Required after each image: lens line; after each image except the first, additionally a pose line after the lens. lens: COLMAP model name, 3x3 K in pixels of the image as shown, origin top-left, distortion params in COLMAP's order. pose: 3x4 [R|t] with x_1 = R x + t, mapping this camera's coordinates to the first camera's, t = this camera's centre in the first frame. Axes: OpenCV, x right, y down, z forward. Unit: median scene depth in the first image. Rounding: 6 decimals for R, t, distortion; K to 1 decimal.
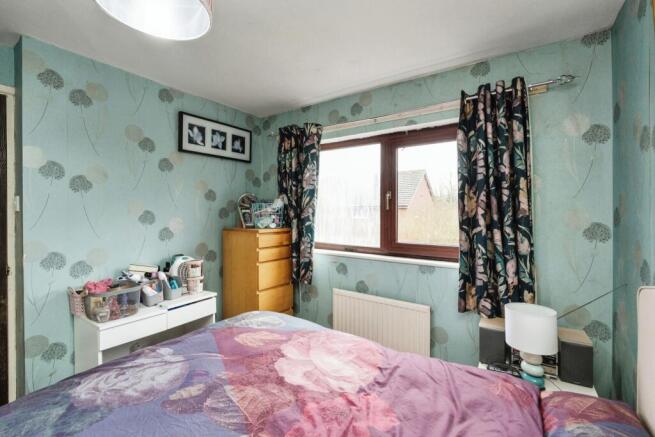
lens RADIAL K [[292.3, 0, 323.8], [0, 292.3, 215.2], [0, 0, 1]] dist [0.000615, 0.000156]
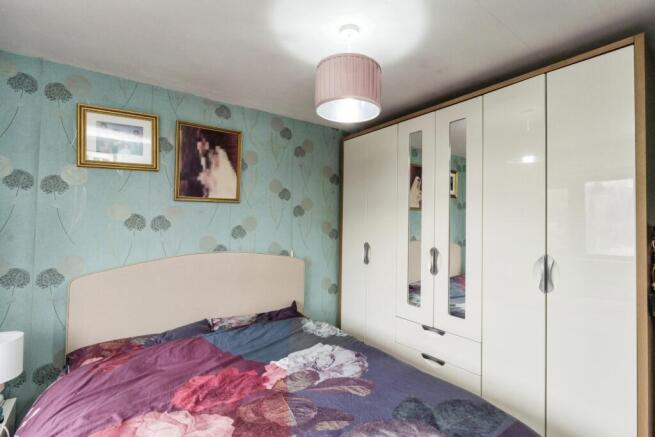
lens RADIAL K [[292.3, 0, 323.8], [0, 292.3, 215.2], [0, 0, 1]] dist [0.000615, 0.000156]
pose [[-0.930971, 0.005843, 0.365046, -0.801252], [0.005140, 0.999983, -0.002898, -0.078764], [-0.365056, -0.000822, -0.930985, 1.921490]]
